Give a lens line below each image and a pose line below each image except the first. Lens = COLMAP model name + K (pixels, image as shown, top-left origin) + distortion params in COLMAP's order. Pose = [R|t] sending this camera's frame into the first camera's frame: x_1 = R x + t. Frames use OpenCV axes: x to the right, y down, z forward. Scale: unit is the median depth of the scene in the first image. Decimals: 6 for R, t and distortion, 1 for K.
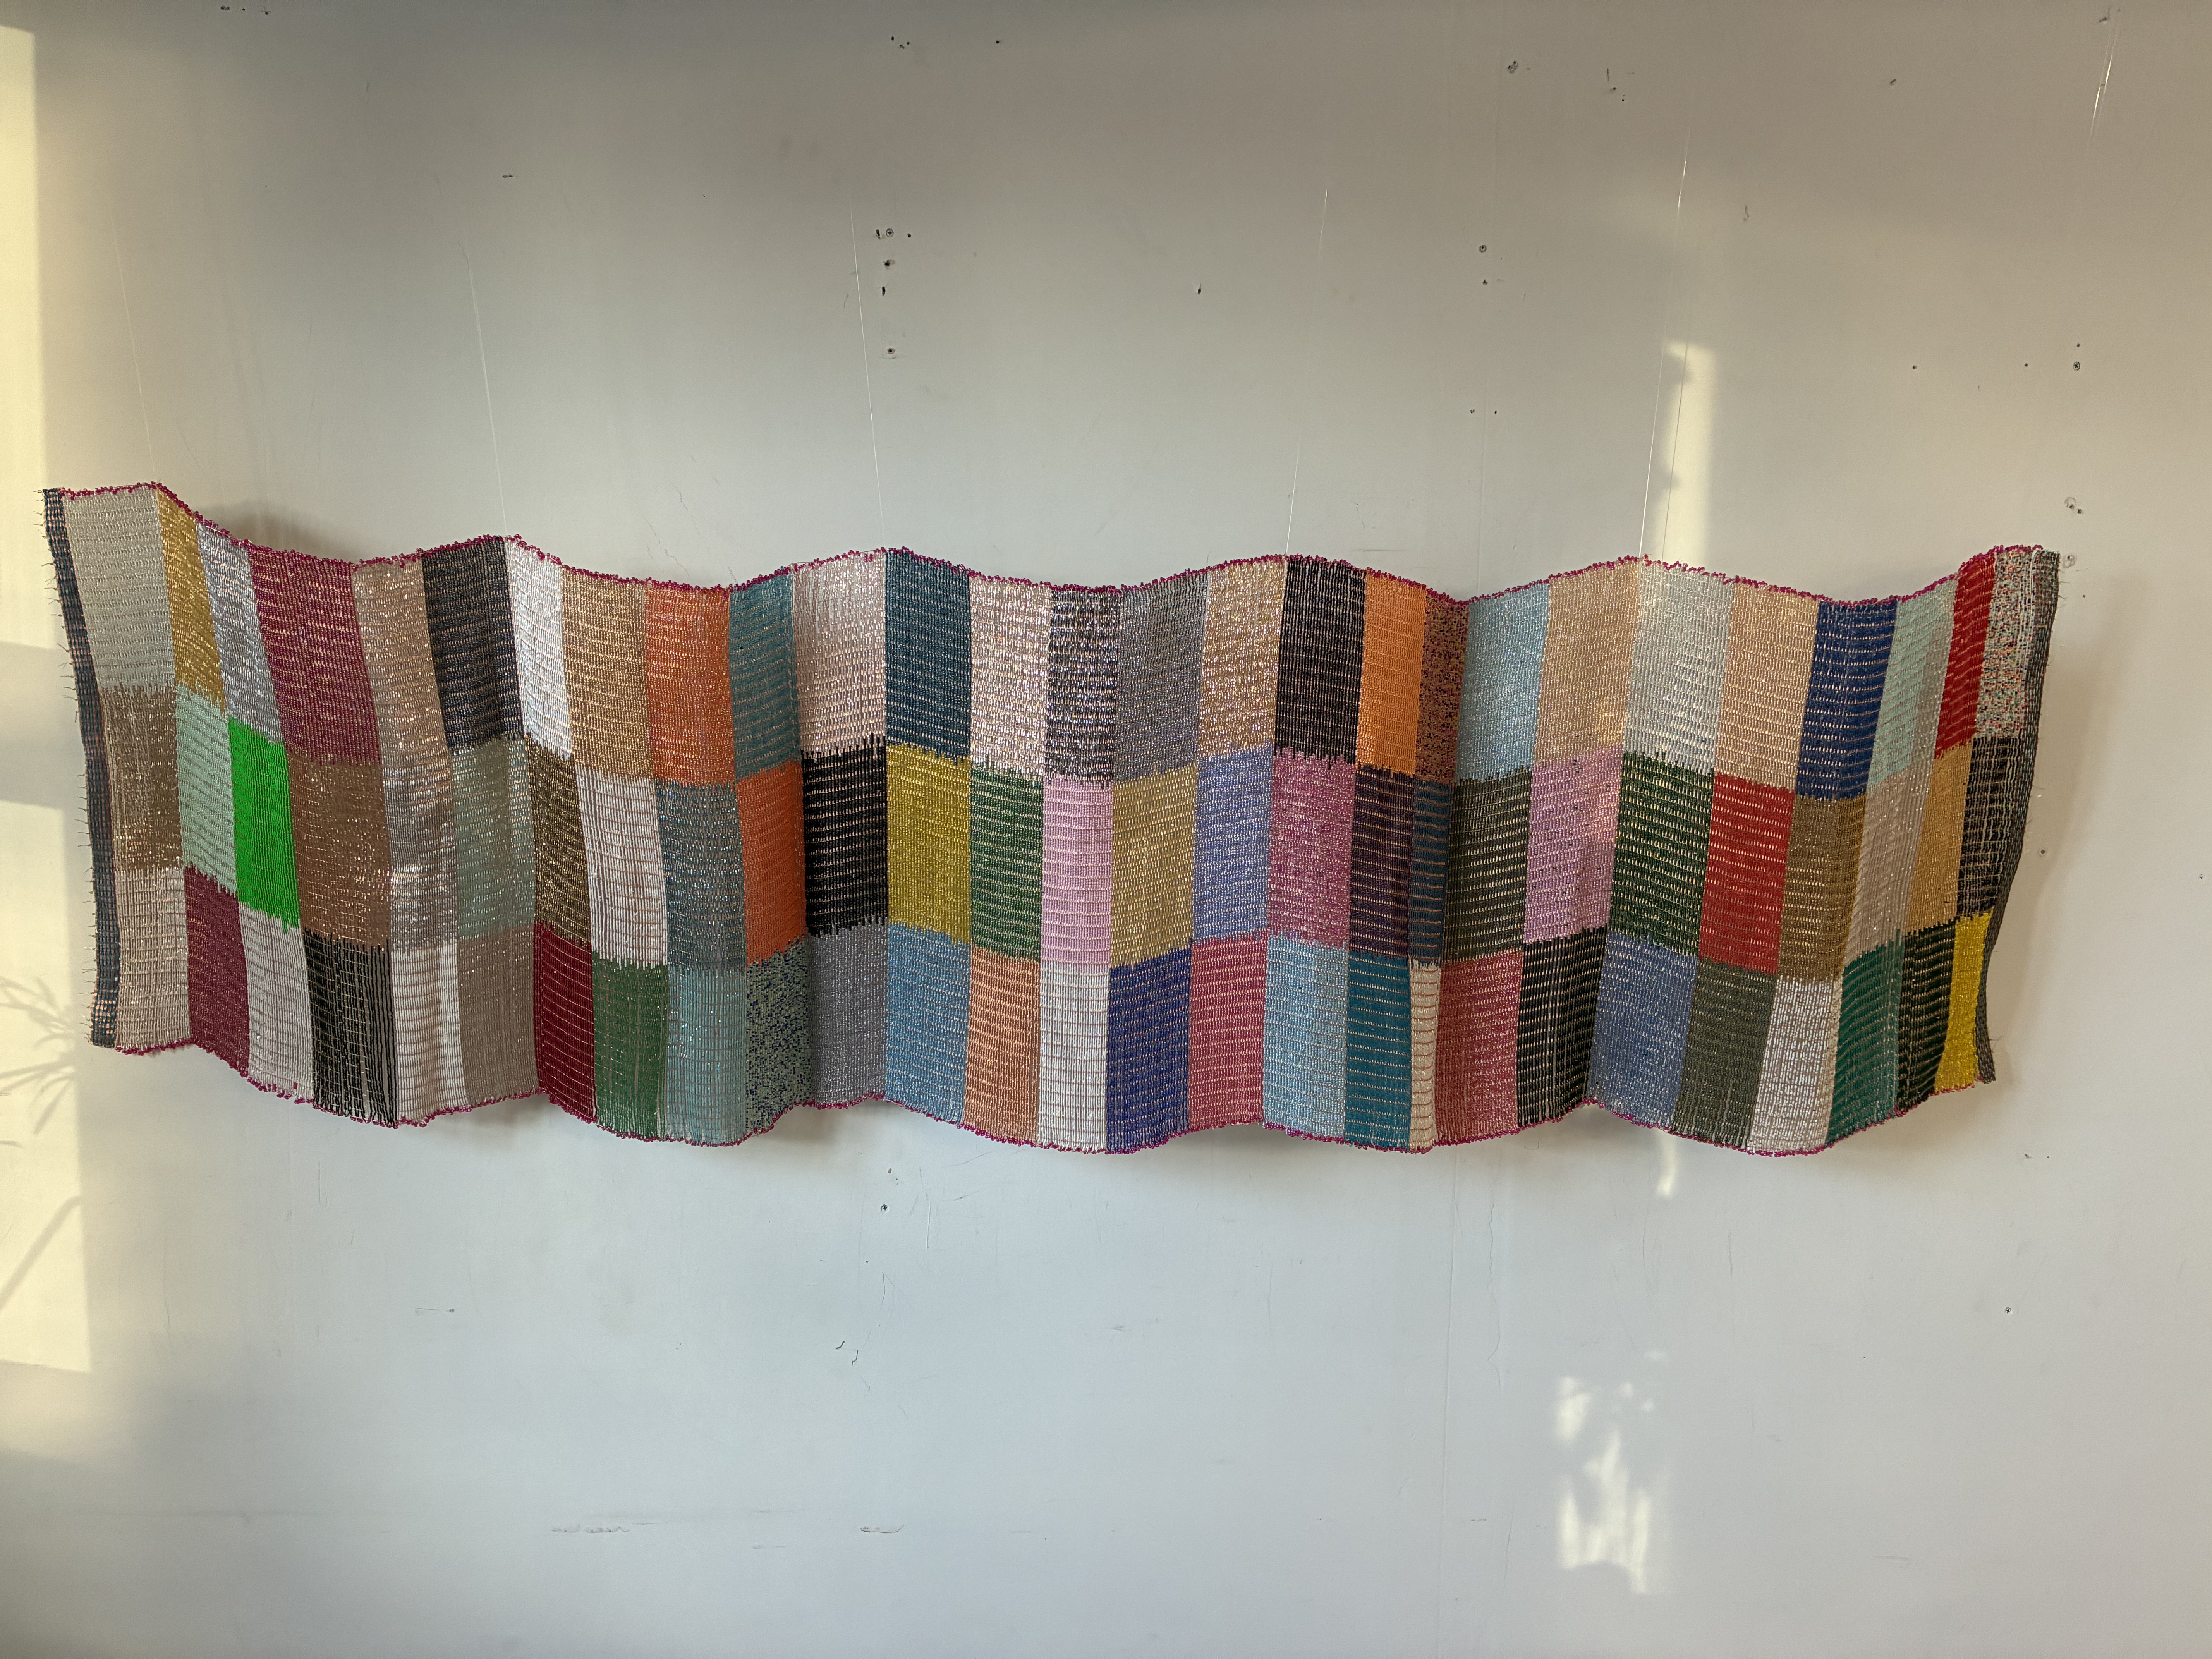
lens RADIAL K [[1698.8, 0, 1105.8], [0, 1698.8, 833.6], [0, 0, 1]] dist [0.004815, -0.003705]
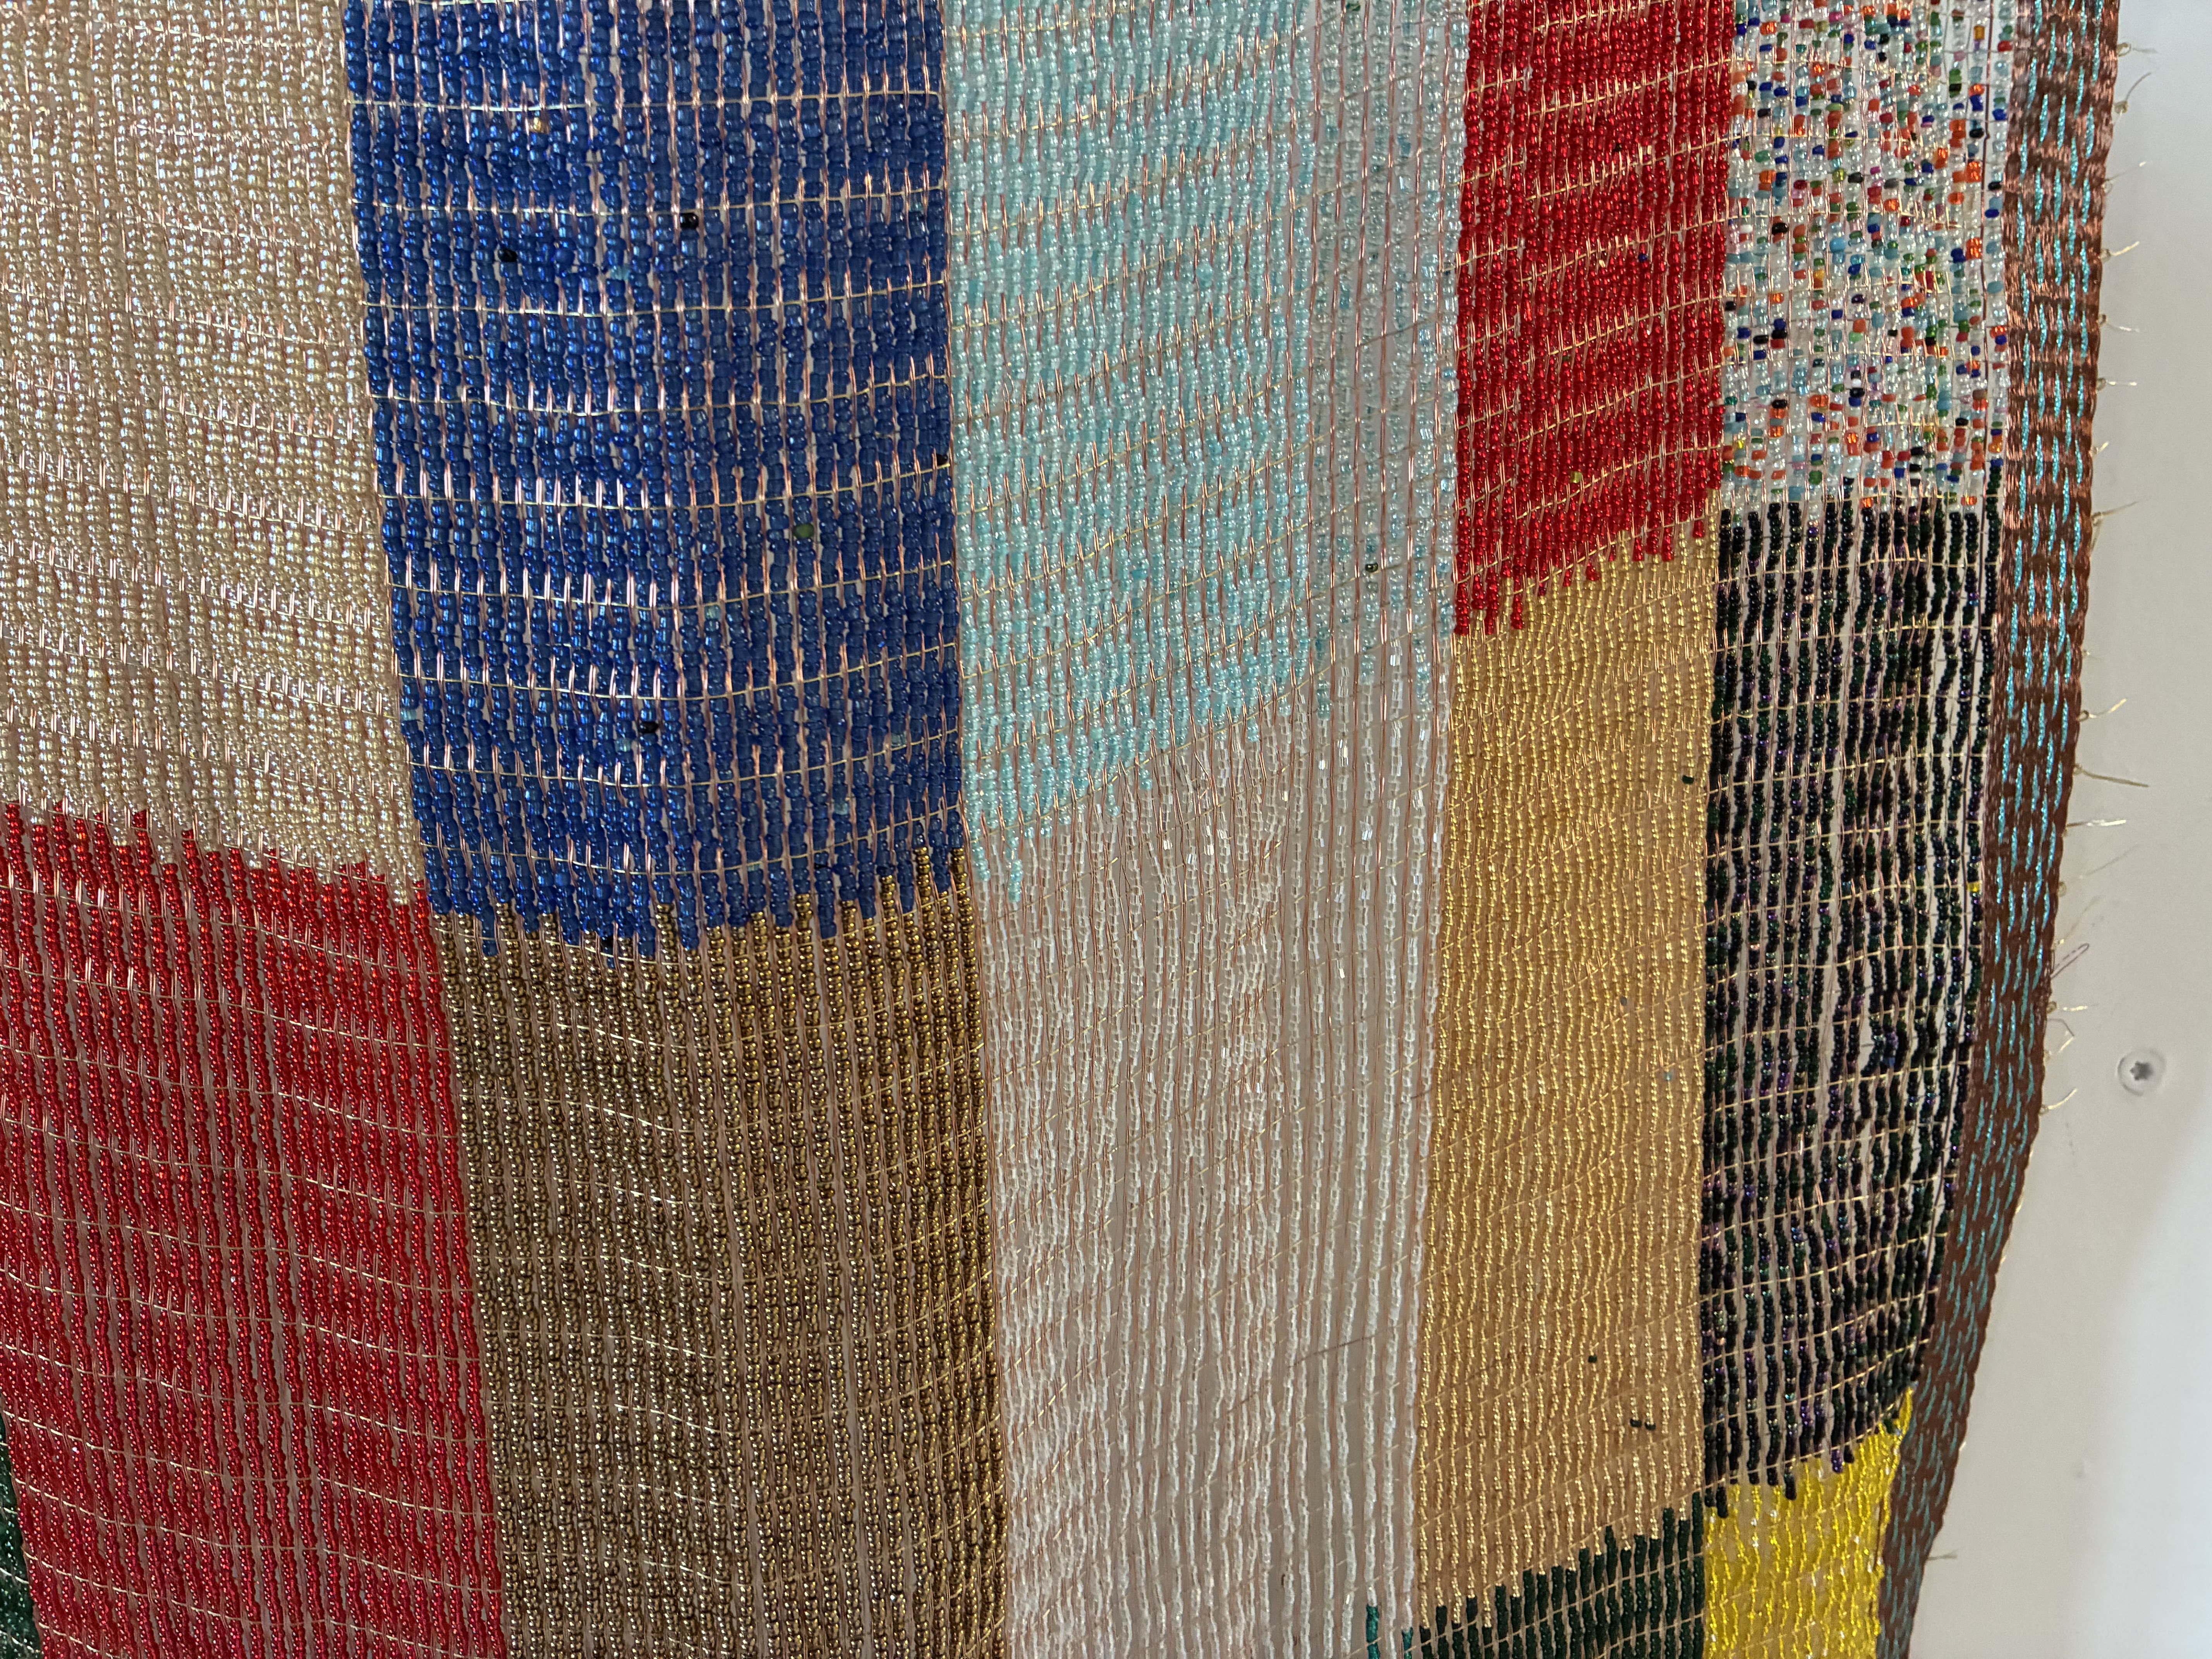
lens RADIAL K [[1698.8, 0, 1106.2], [0, 1698.8, 826.0], [0, 0, 1]] dist [0.004815, -0.003705]
pose [[0.998743, -0.048270, -0.013535, 0.446735], [0.048076, 0.998741, -0.014321, -0.024757], [0.014210, 0.013652, 0.999806, 0.823069]]
